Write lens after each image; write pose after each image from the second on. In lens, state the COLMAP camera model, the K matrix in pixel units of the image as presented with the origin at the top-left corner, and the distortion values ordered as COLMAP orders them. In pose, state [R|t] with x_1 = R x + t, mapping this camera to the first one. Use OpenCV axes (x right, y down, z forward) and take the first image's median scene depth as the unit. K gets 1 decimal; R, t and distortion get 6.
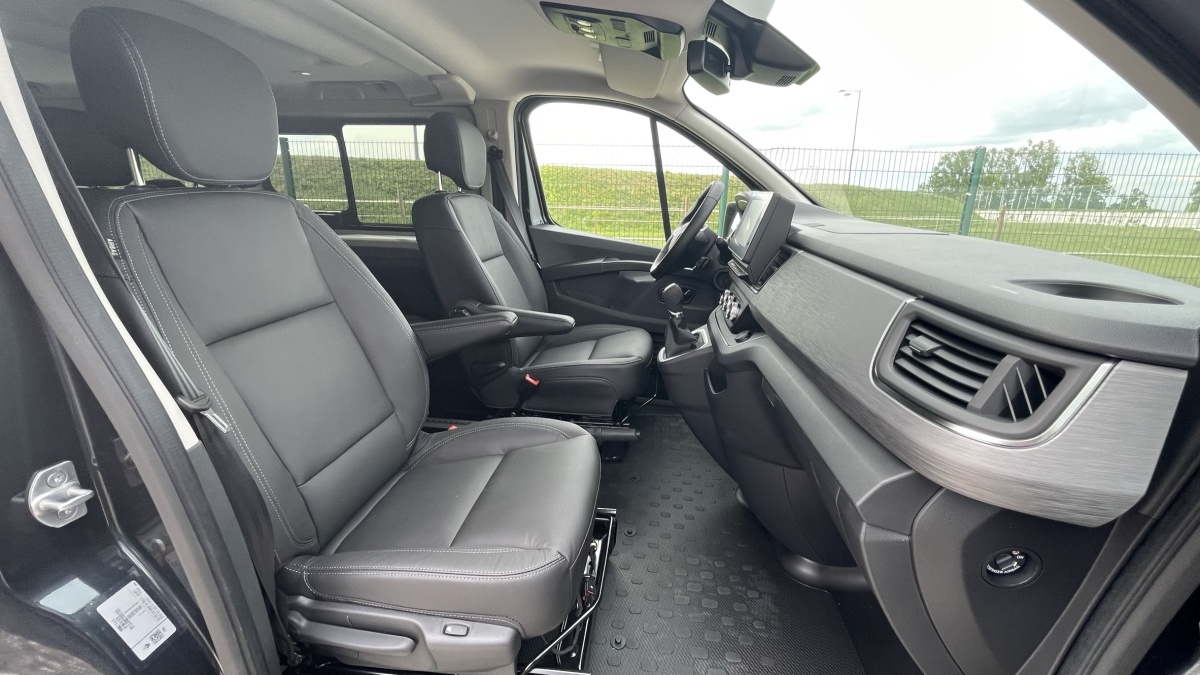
lens RADIAL K [[482.0, 0, 601.9], [0, 482.0, 338.3], [0, 0, 1]] dist [-0.007284, 0.001240]
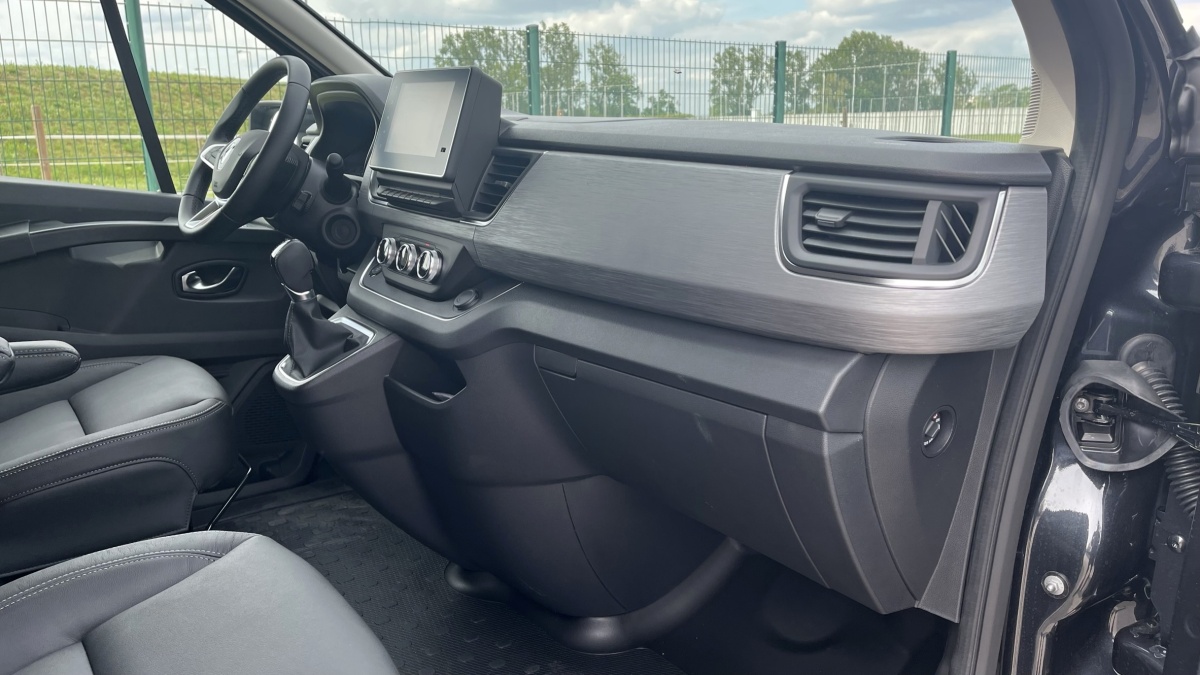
lens RADIAL K [[904.9, 0, 599.9], [0, 904.9, 344.8], [0, 0, 1]] dist [0.054894, -0.071143]
pose [[0.730836, -0.190106, 0.655544, -0.344000], [0.211113, 0.976294, 0.047763, 0.032550], [-0.649084, 0.103487, 0.753645, 0.018256]]
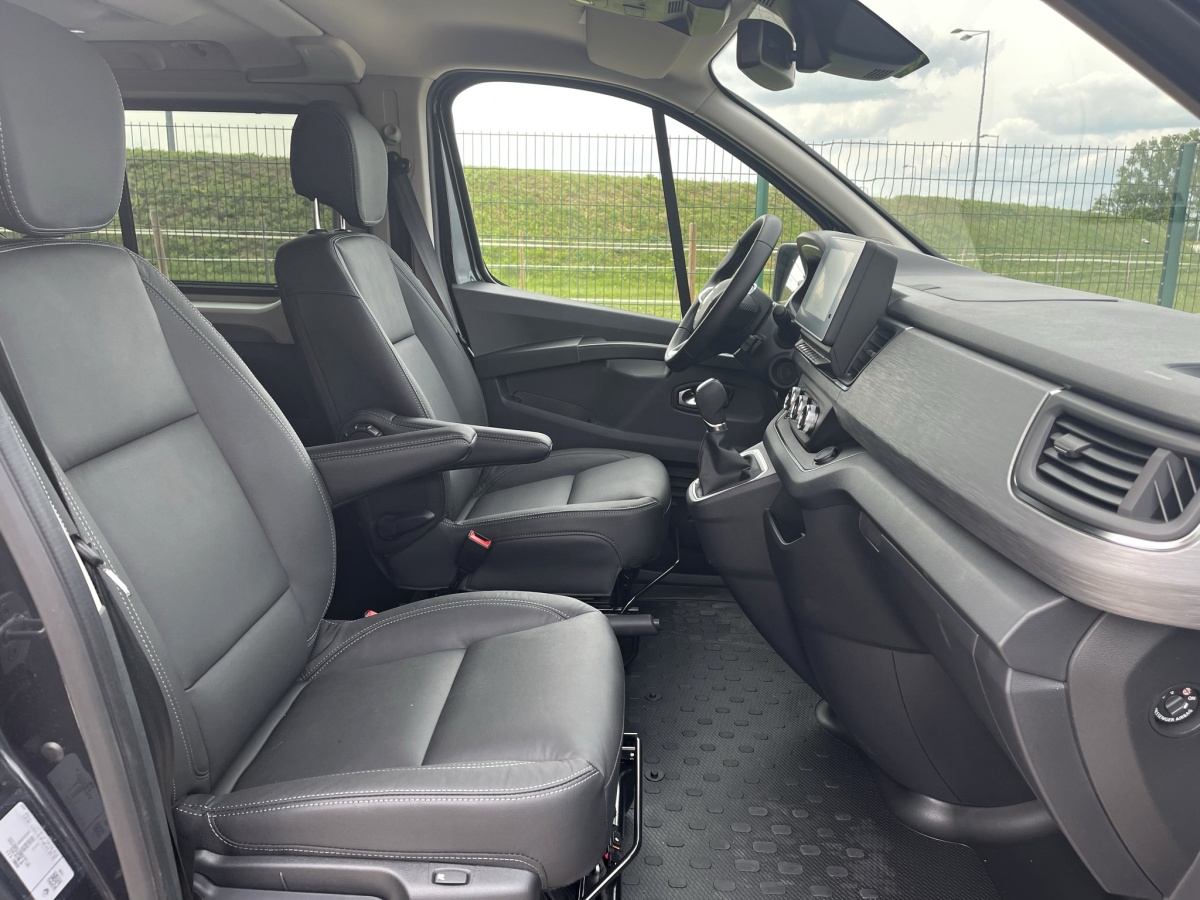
lens RADIAL K [[902.8, 0, 601.9], [0, 902.8, 453.1], [0, 0, 1]] dist [0.042031, -0.049481]
pose [[0.996781, -0.019620, 0.077735, -0.107935], [0.022360, 0.999153, -0.034537, 0.028086], [-0.076991, 0.036164, 0.996376, -0.210551]]
